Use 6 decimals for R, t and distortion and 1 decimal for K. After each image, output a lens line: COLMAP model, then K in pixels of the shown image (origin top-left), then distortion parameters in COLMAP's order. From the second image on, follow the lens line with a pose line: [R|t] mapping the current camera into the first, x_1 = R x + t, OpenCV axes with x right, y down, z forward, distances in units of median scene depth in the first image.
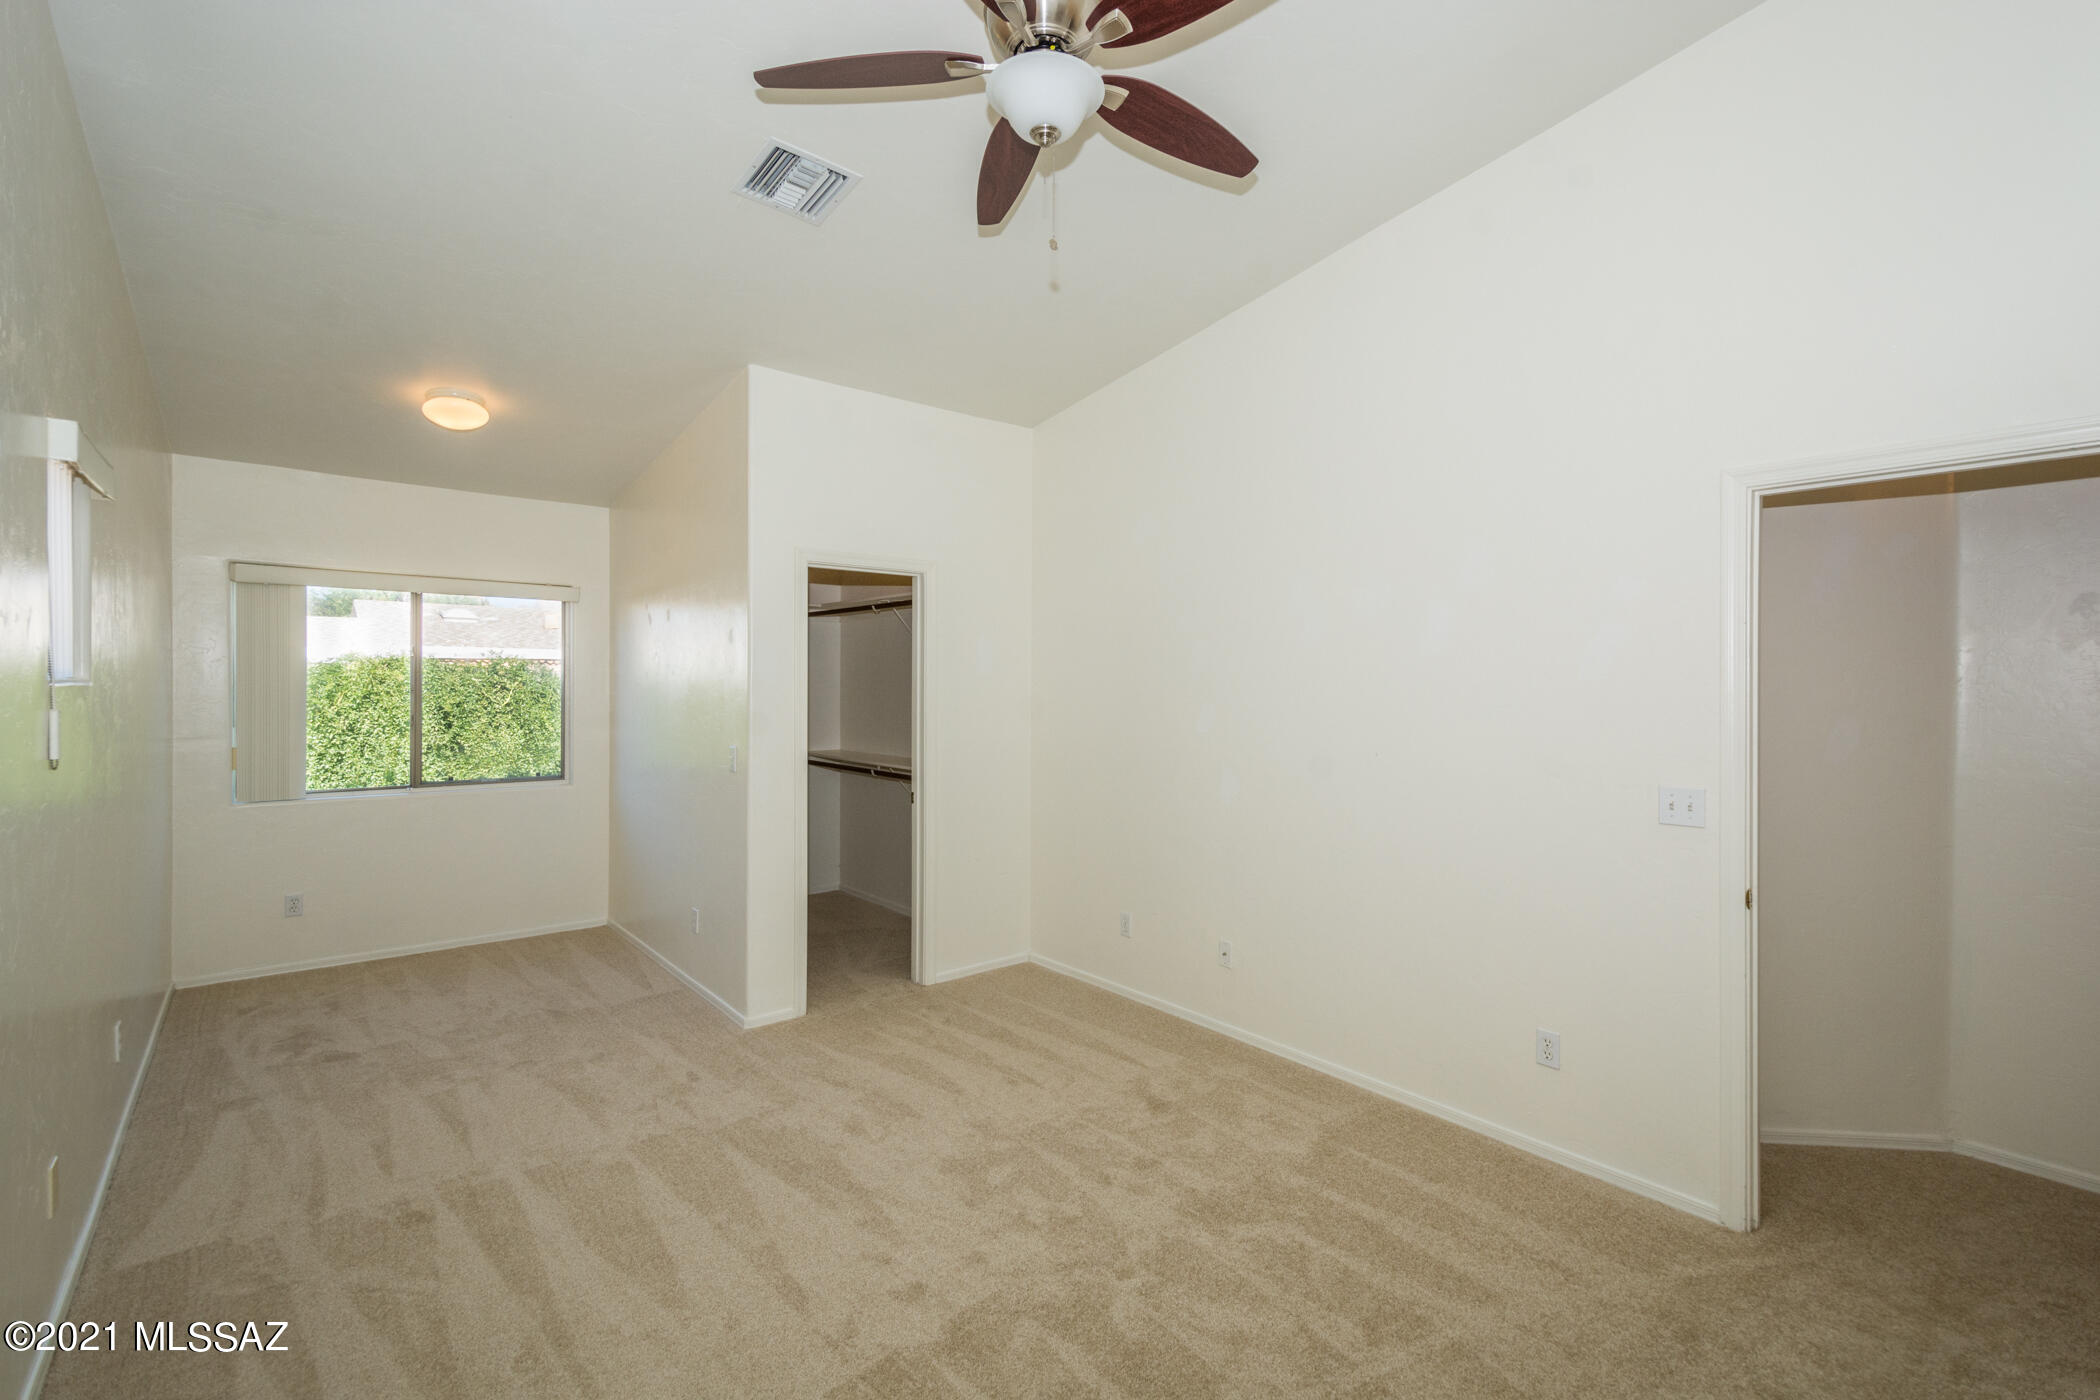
lens RADIAL K [[911.9, 0, 1073.2], [0, 911.9, 695.5], [0, 0, 1]] dist [0.002546, -0.000383]
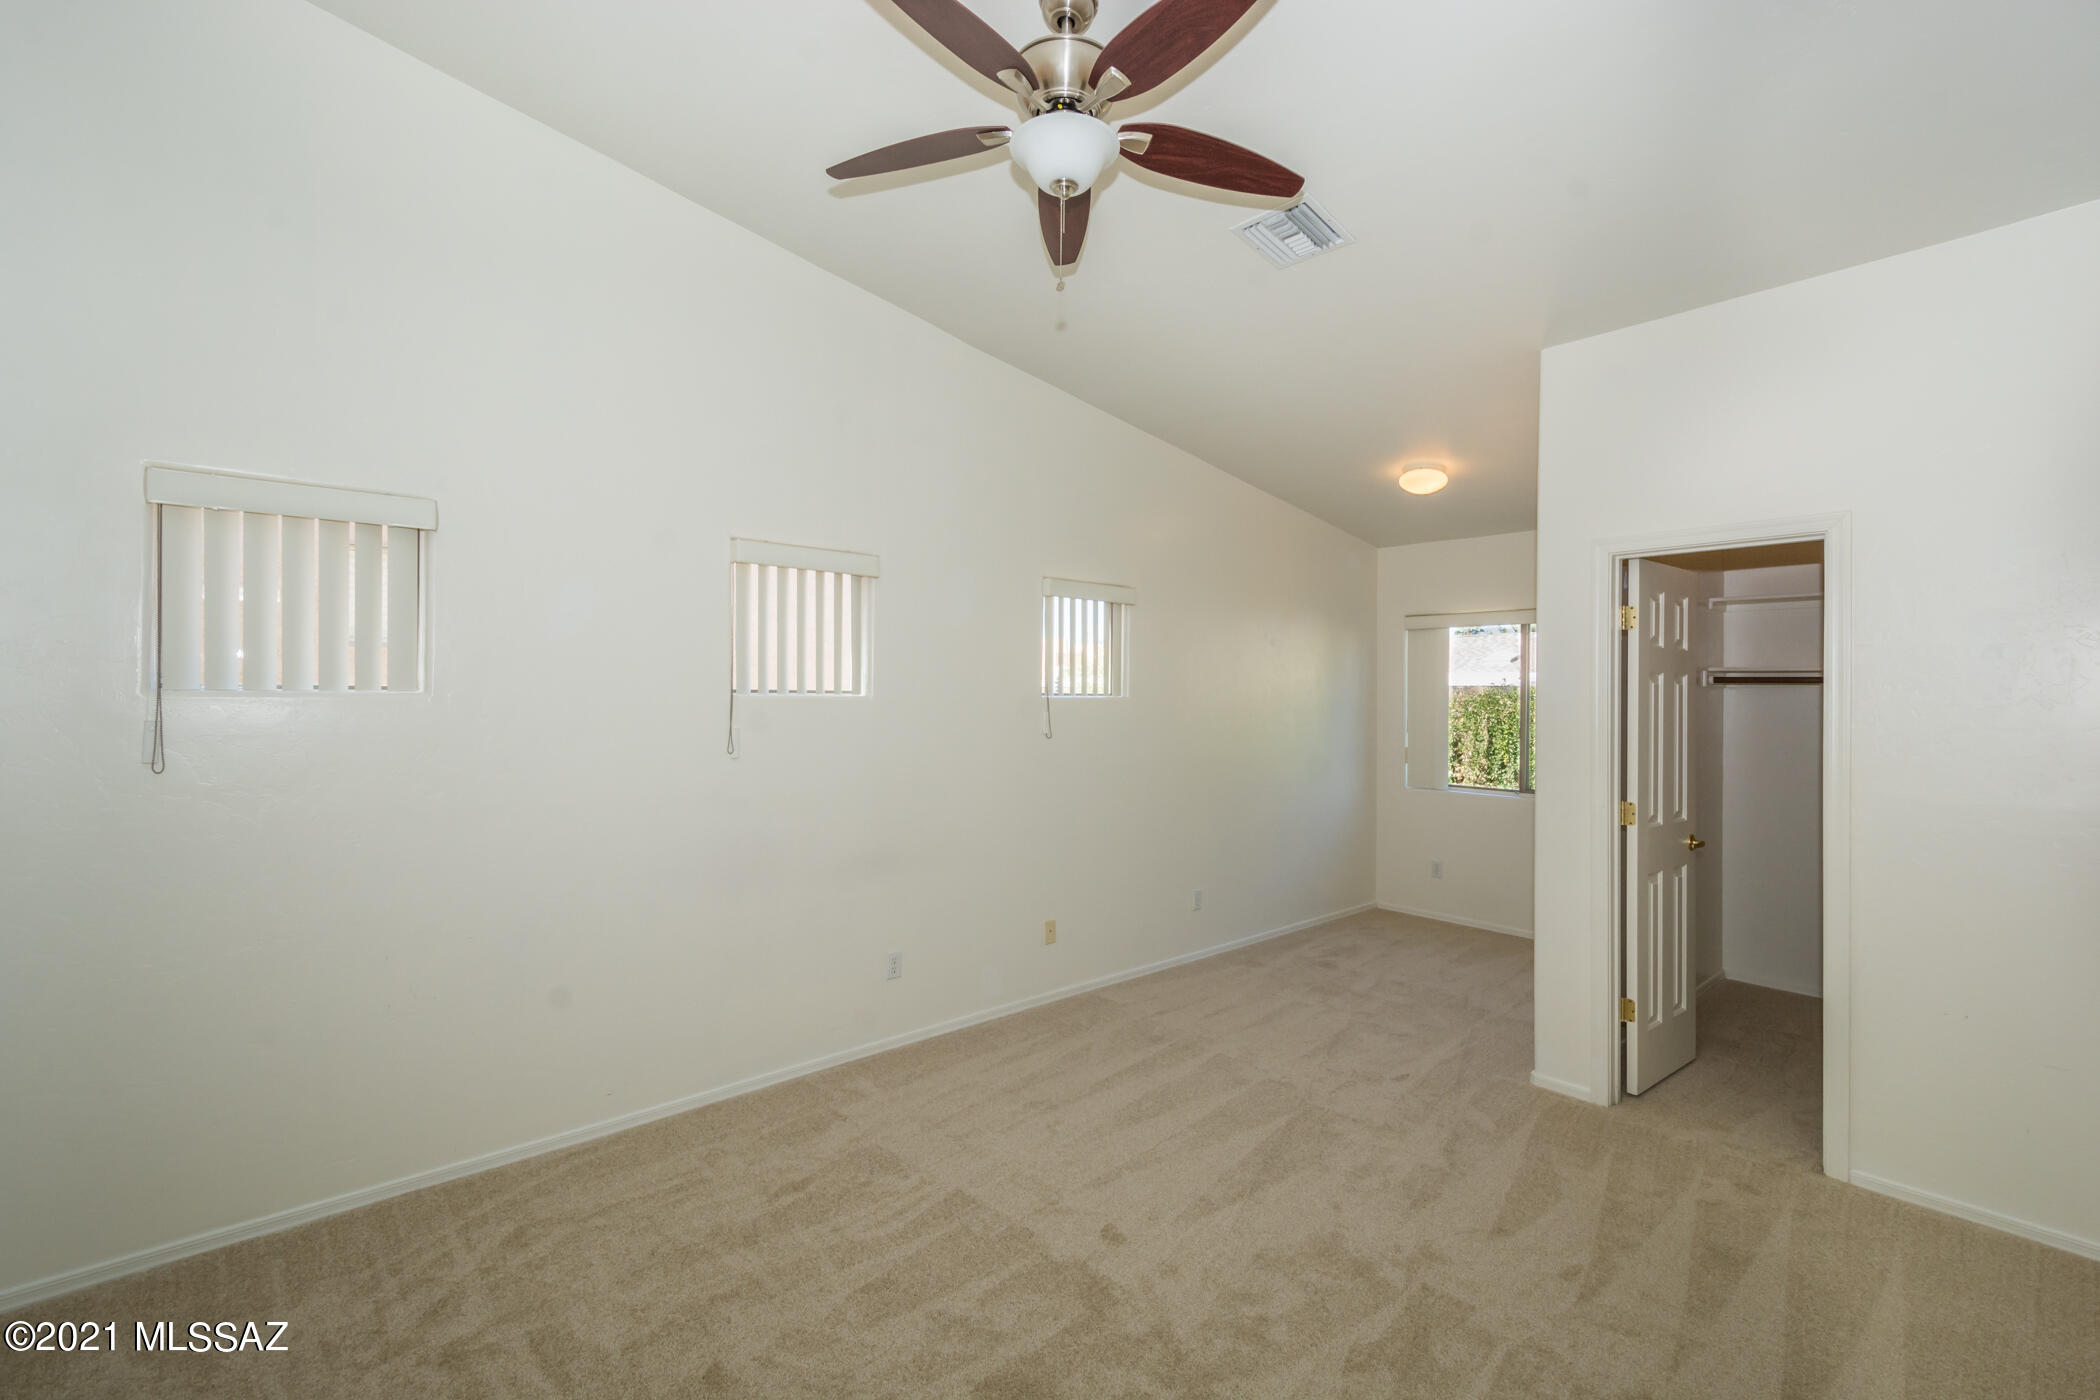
lens RADIAL K [[911.9, 0, 1071.6], [0, 911.9, 692.1], [0, 0, 1]] dist [0.002546, -0.000383]
pose [[0.020949, -0.002630, -0.999777, 0.618729], [-0.016535, 0.999859, -0.002977, -0.019324], [0.999644, 0.016594, 0.020902, 0.574593]]
